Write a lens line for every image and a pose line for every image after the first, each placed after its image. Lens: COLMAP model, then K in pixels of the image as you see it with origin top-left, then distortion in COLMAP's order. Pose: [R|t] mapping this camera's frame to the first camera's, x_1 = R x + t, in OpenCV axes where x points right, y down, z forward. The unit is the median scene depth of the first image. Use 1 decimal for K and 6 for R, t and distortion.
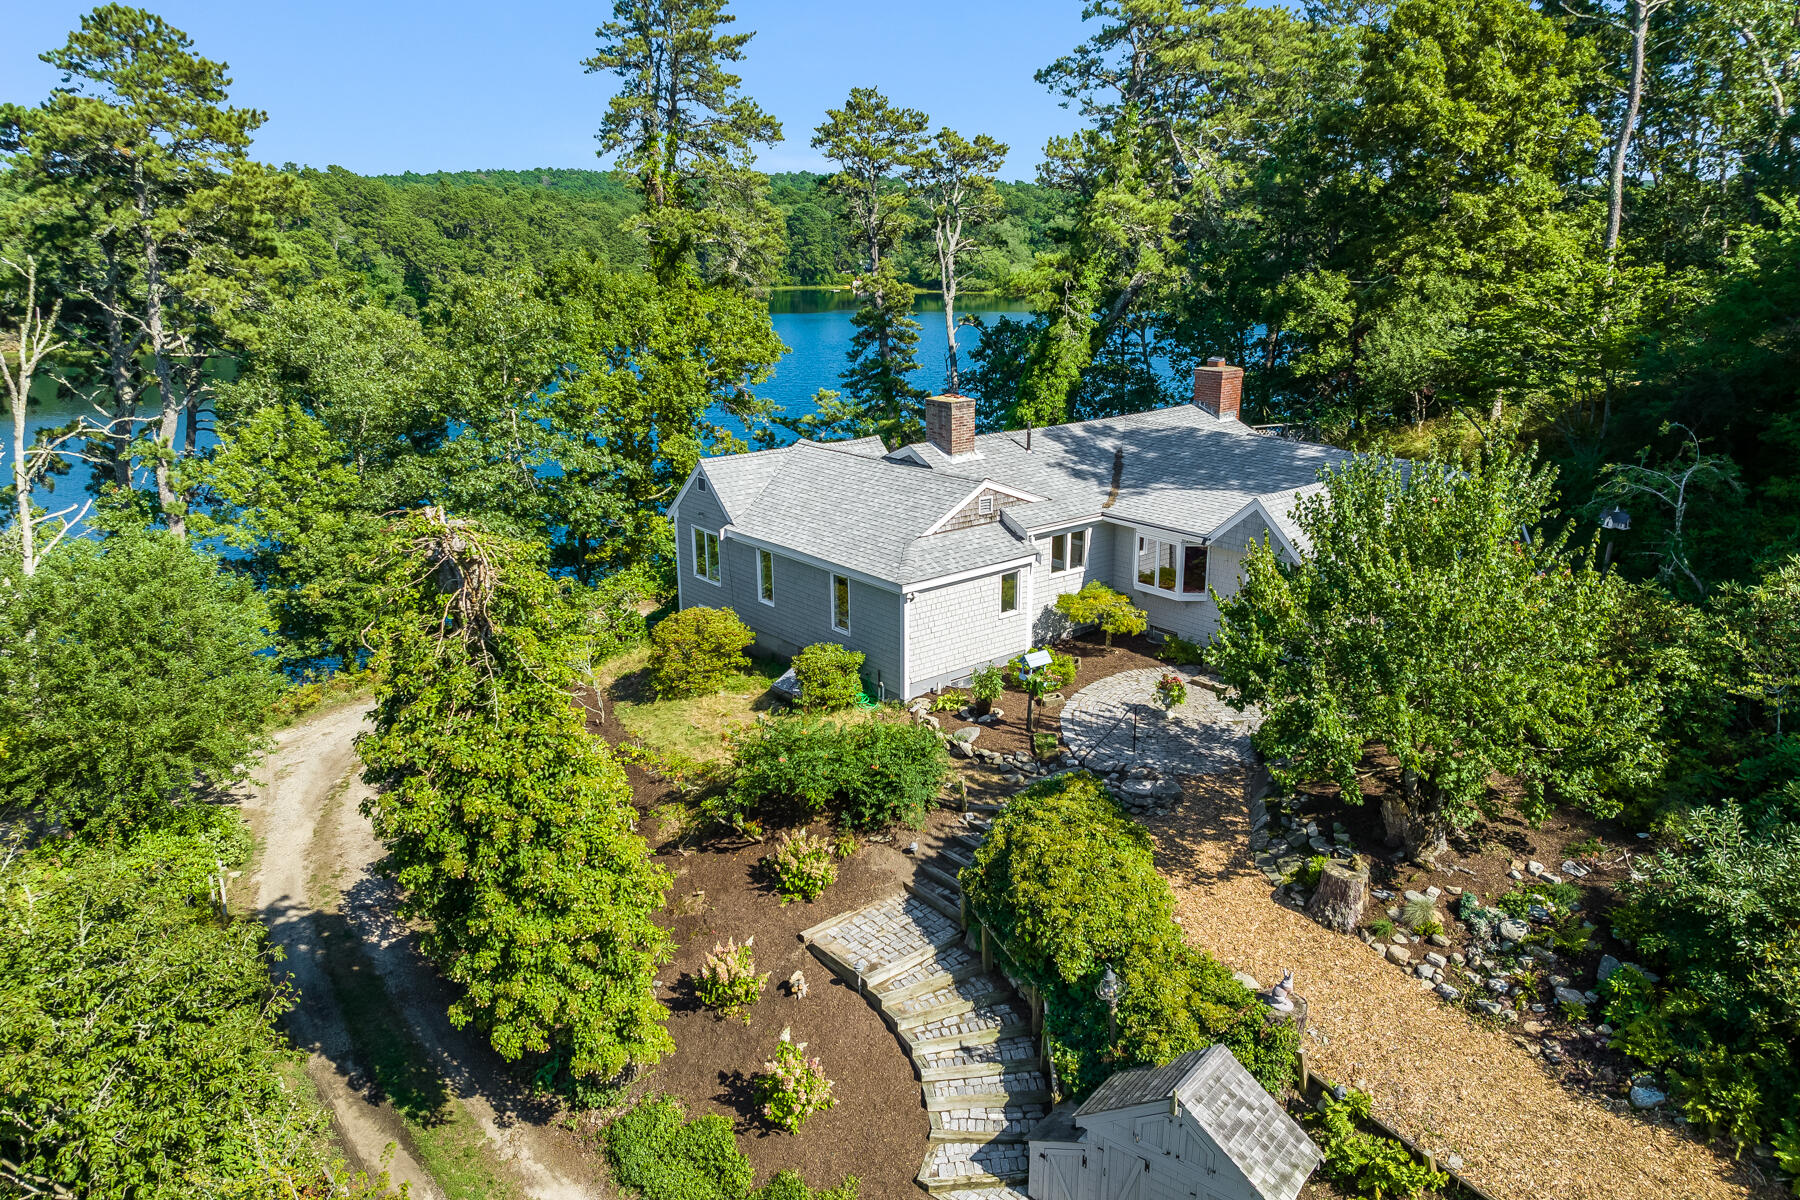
lens RADIAL K [[1258.4, 0, 907.3], [0, 1258.4, 595.1], [0, 0, 1]] dist [-0.042968, 0.014832]
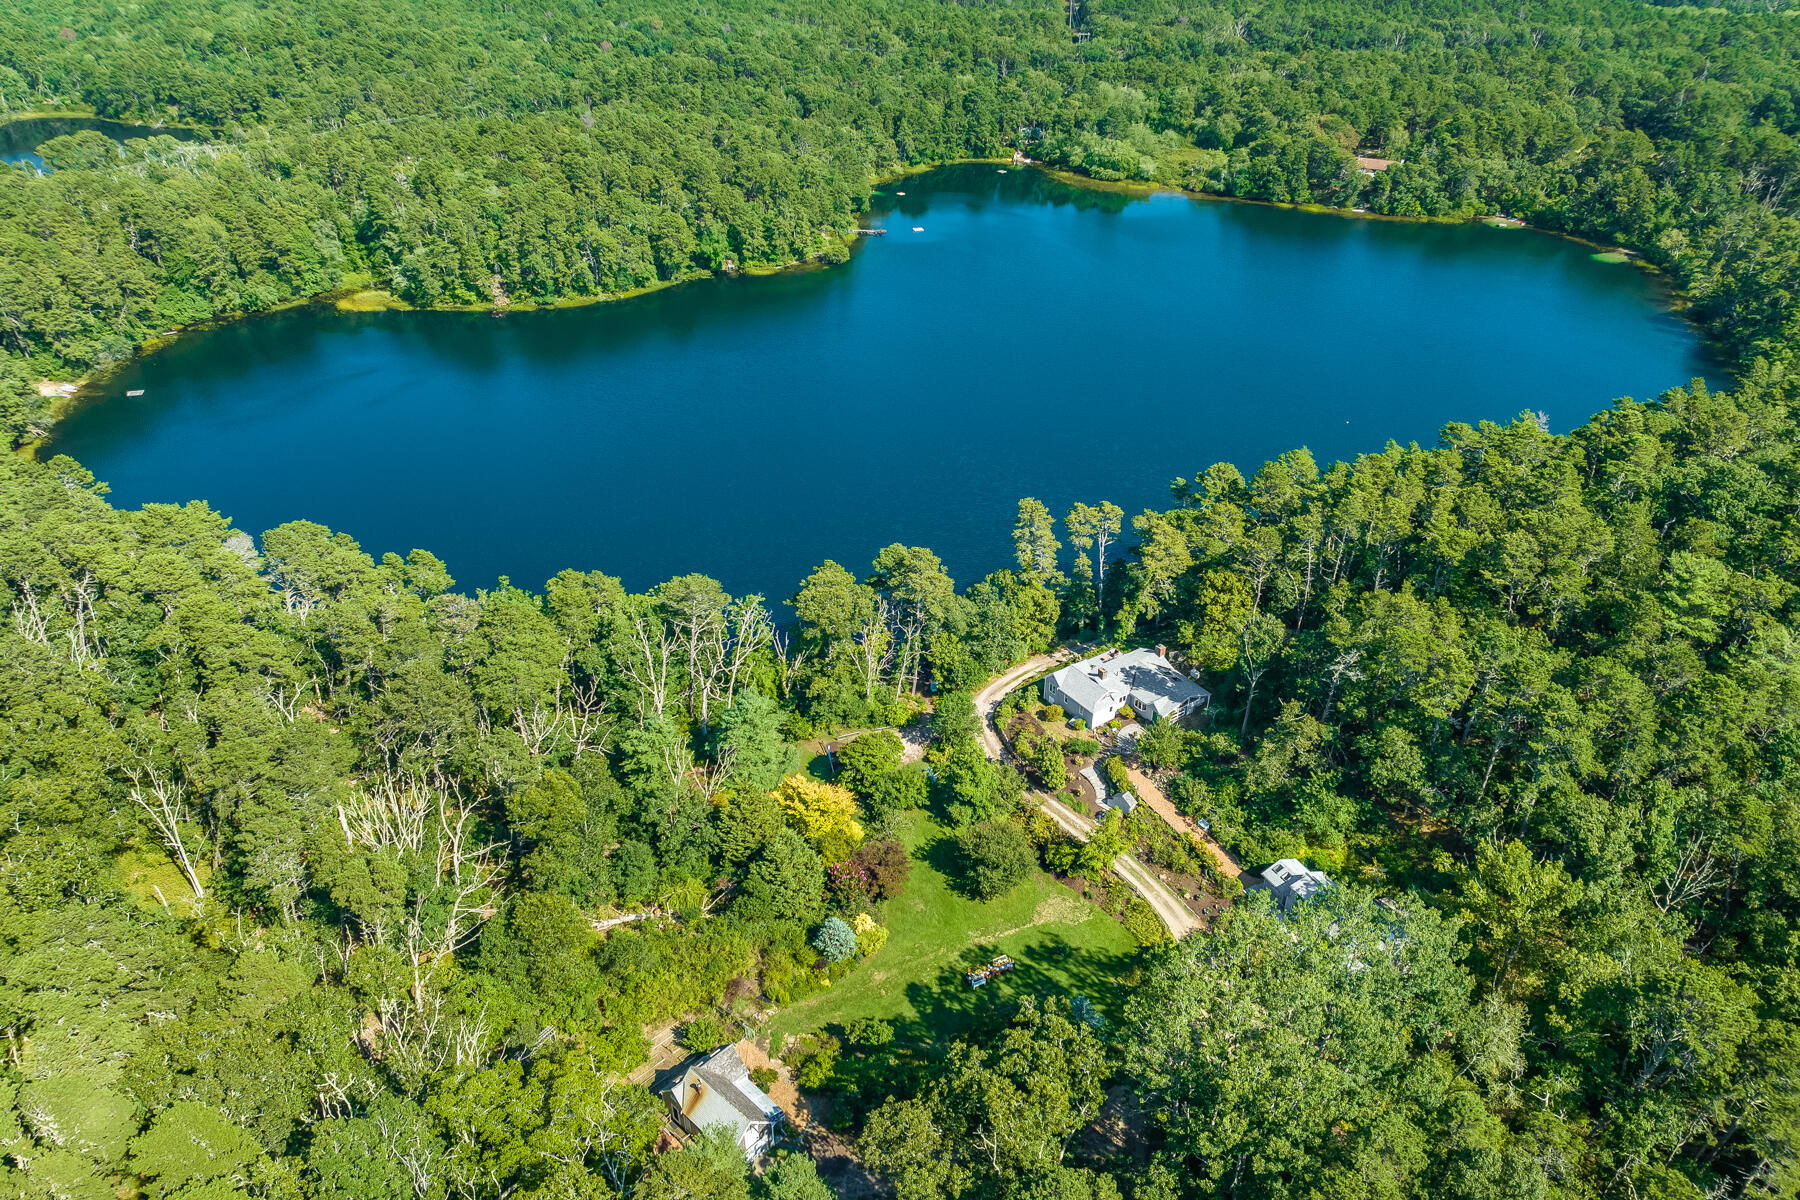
lens RADIAL K [[1258.4, 0, 907.3], [0, 1258.4, 591.4], [0, 0, 1]] dist [-0.042968, 0.014832]
pose [[0.995989, 0.049913, -0.074261, -0.594376], [-0.028677, 0.964238, 0.263481, -2.678057], [0.084756, -0.260295, 0.961802, -5.943143]]
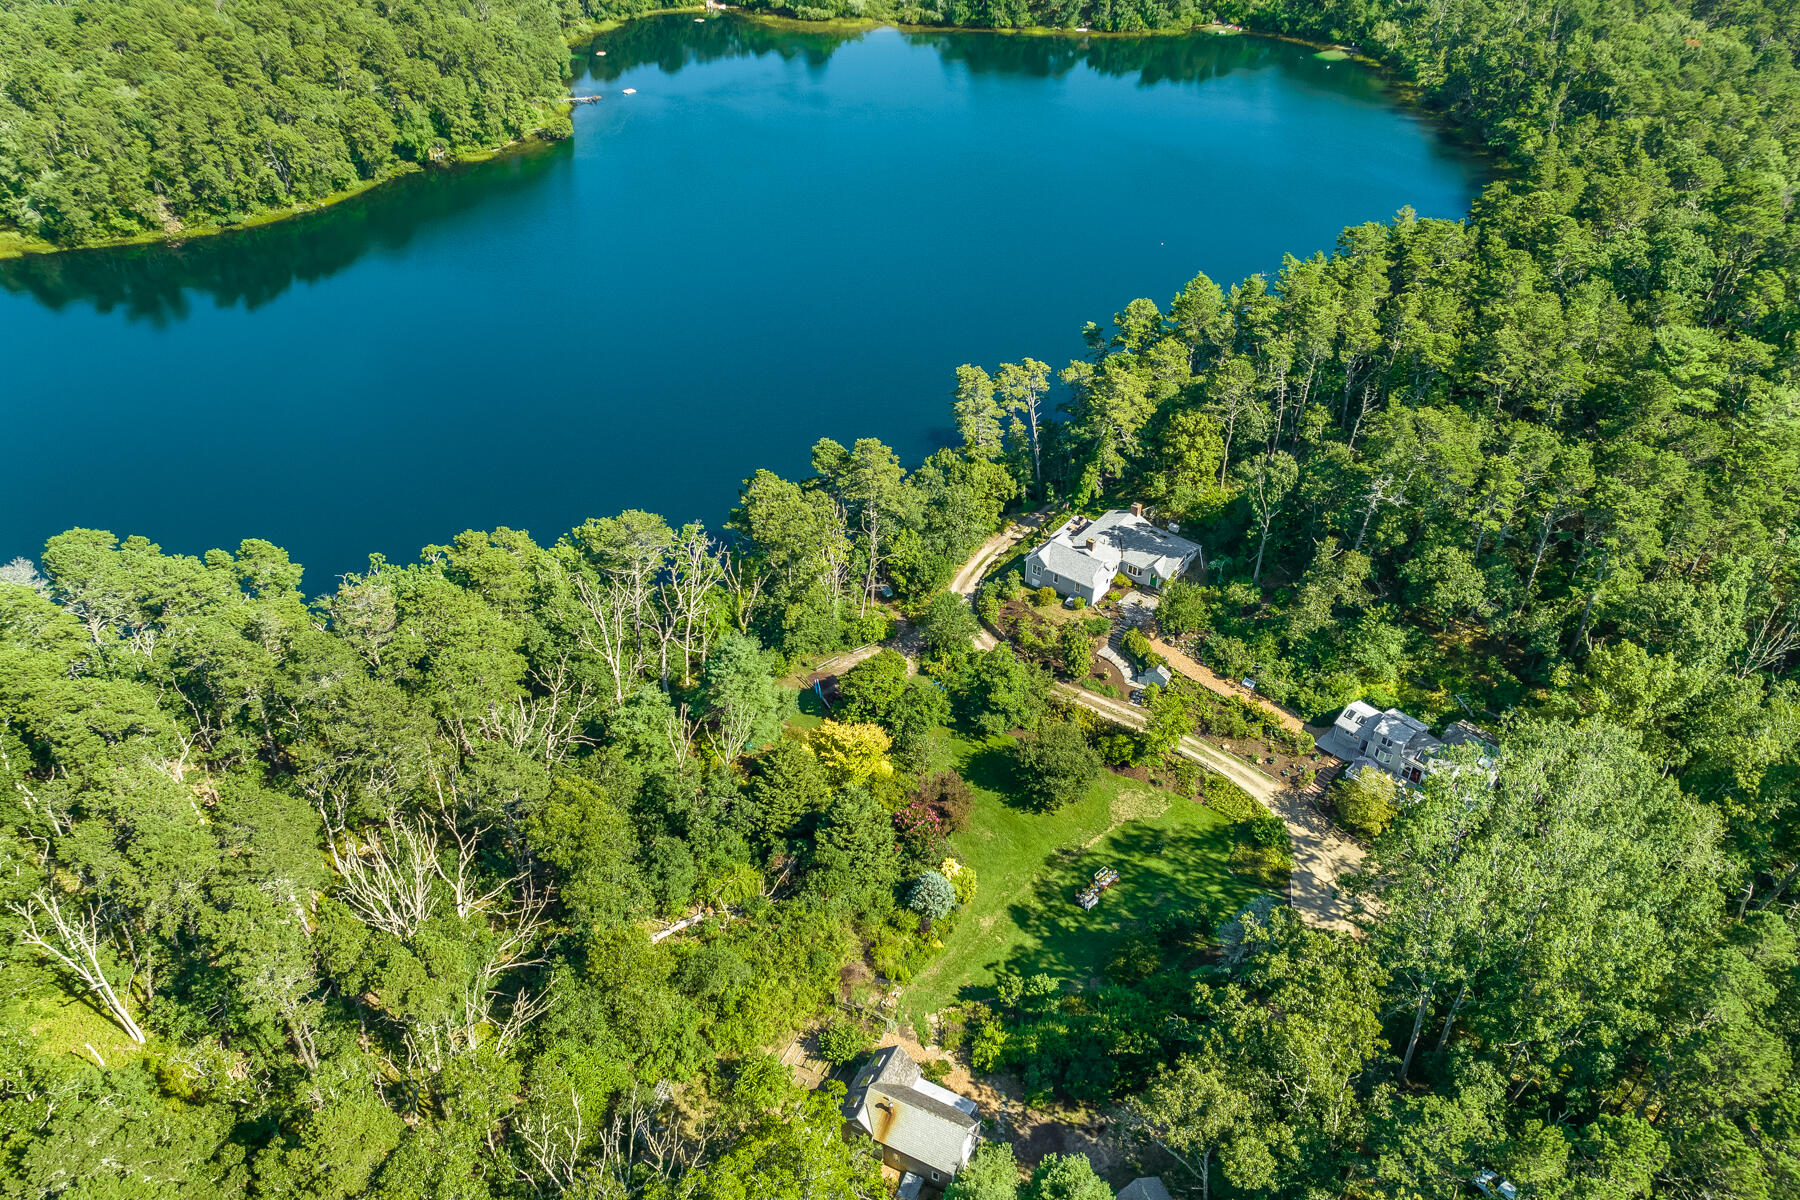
lens RADIAL K [[1258.4, 0, 891.3], [0, 1258.4, 614.5], [0, 0, 1]] dist [-0.042968, 0.014832]
pose [[0.979244, -0.128509, 0.156738, -2.217158], [0.061202, 0.924688, 0.375774, -2.562843], [-0.193224, -0.358382, 0.913360, -4.965986]]
